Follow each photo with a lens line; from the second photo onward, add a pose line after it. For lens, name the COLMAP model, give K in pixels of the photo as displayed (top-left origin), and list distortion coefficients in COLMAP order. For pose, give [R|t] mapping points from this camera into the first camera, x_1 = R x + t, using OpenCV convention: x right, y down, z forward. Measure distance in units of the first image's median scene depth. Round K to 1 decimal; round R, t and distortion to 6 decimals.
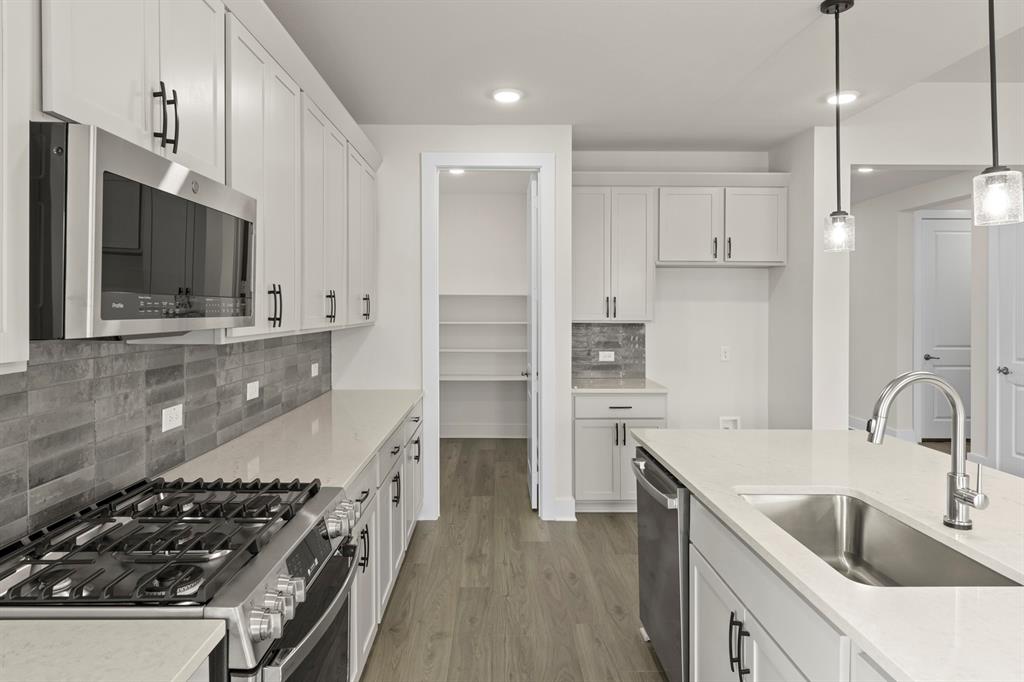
lens RADIAL K [[607.7, 0, 518.3], [0, 607.7, 318.7], [0, 0, 1]] dist [0.008357, 0.001003]
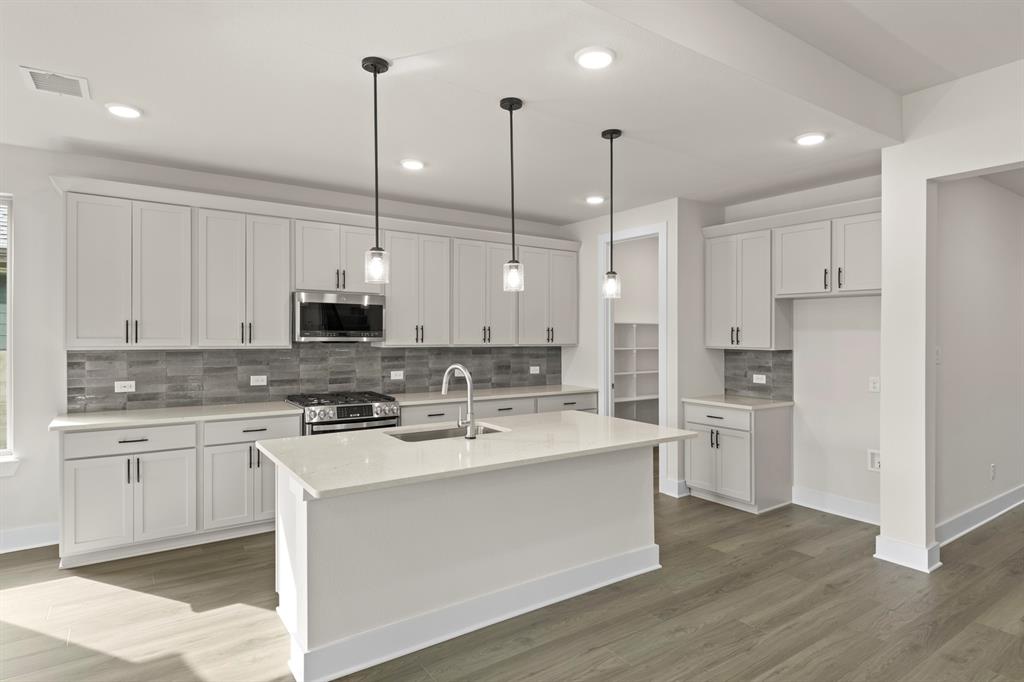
lens RADIAL K [[560.4, 0, 507.5], [0, 560.4, 335.2], [0, 0, 1]] dist [0.014349, -0.004632]
pose [[0.538237, -0.000681, -0.842793, 0.903076], [-0.019329, 0.999727, -0.013152, 0.002949], [0.842572, 0.023369, 0.538076, 0.027260]]
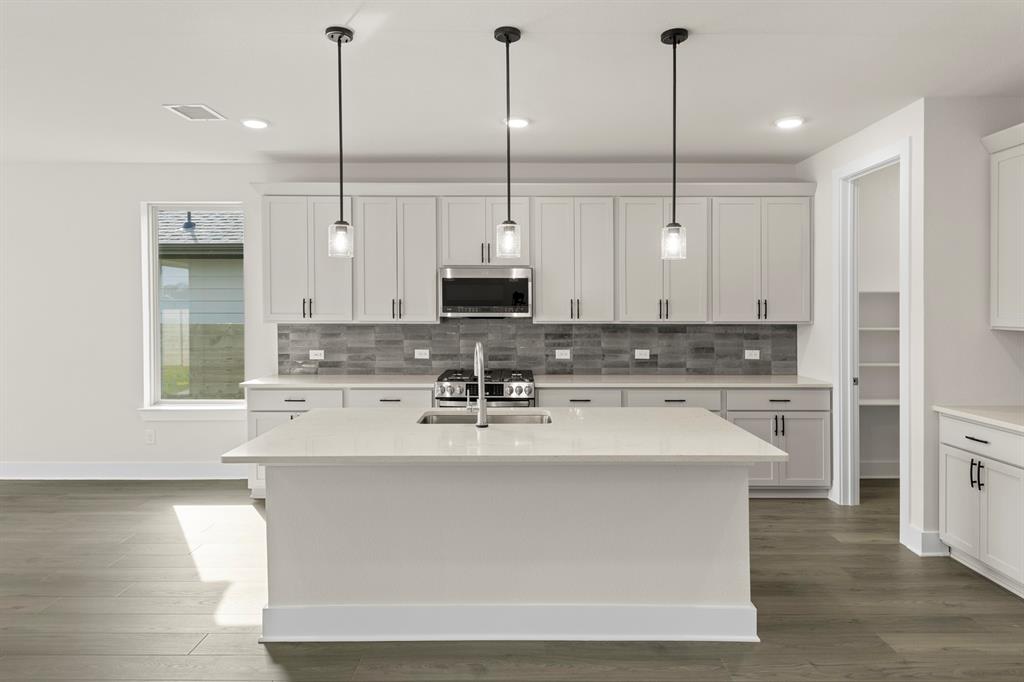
lens RADIAL K [[609.5, 0, 521.3], [0, 609.5, 318.6], [0, 0, 1]] dist [0.009297, -0.000867]
pose [[-0.026144, 0.010426, -0.999604, 0.959118], [-0.020291, 0.999734, 0.010958, -0.004147], [0.999452, 0.020569, -0.025925, 0.439571]]
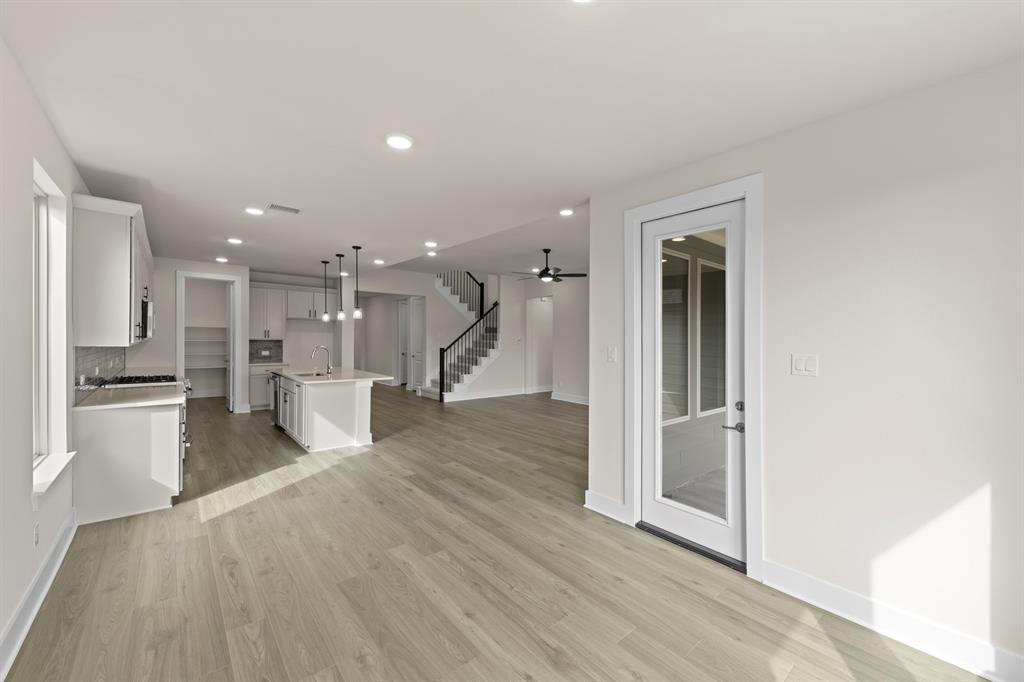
lens RADIAL K [[399.1, 0, 512.4], [0, 399.1, 340.4], [0, 0, 1]] dist [0.003426, 0.000052]
pose [[0.784945, 0.001106, 0.619565, -0.092429], [0.002488, 0.999985, -0.004936, 0.021724], [-0.619561, 0.005416, 0.784930, -1.099624]]
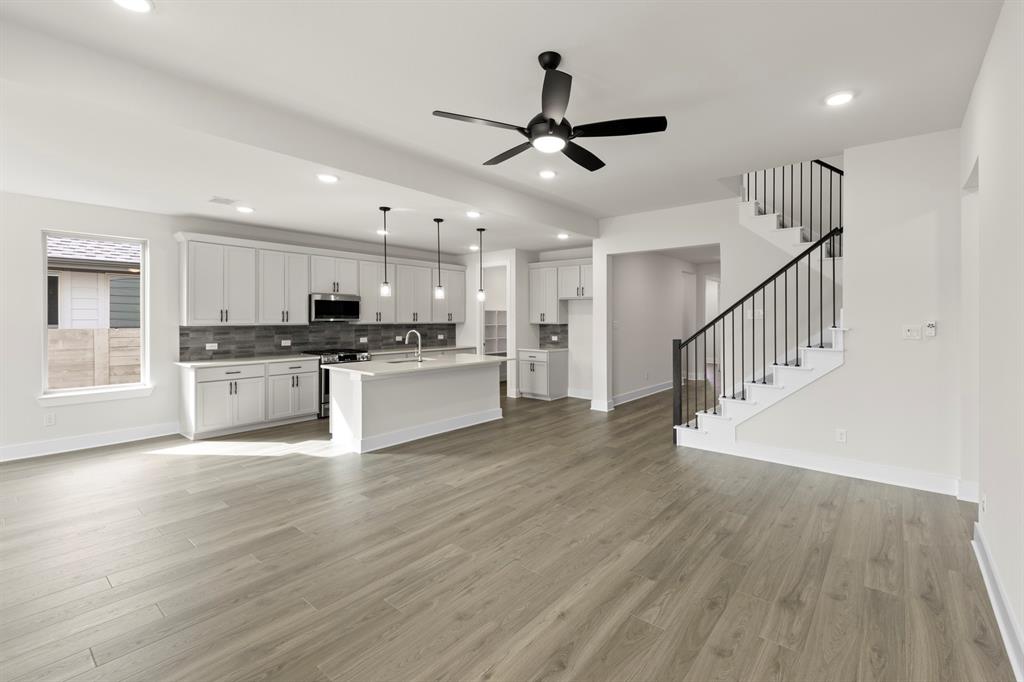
lens RADIAL K [[445.3, 0, 543.7], [0, 445.3, 314.9], [0, 0, 1]] dist [0.016983, 0.000092]
pose [[0.766977, -0.007093, -0.641636, 1.408703], [-0.011387, 0.999631, -0.024661, 0.016237], [0.641574, 0.026221, 0.766613, -0.410382]]
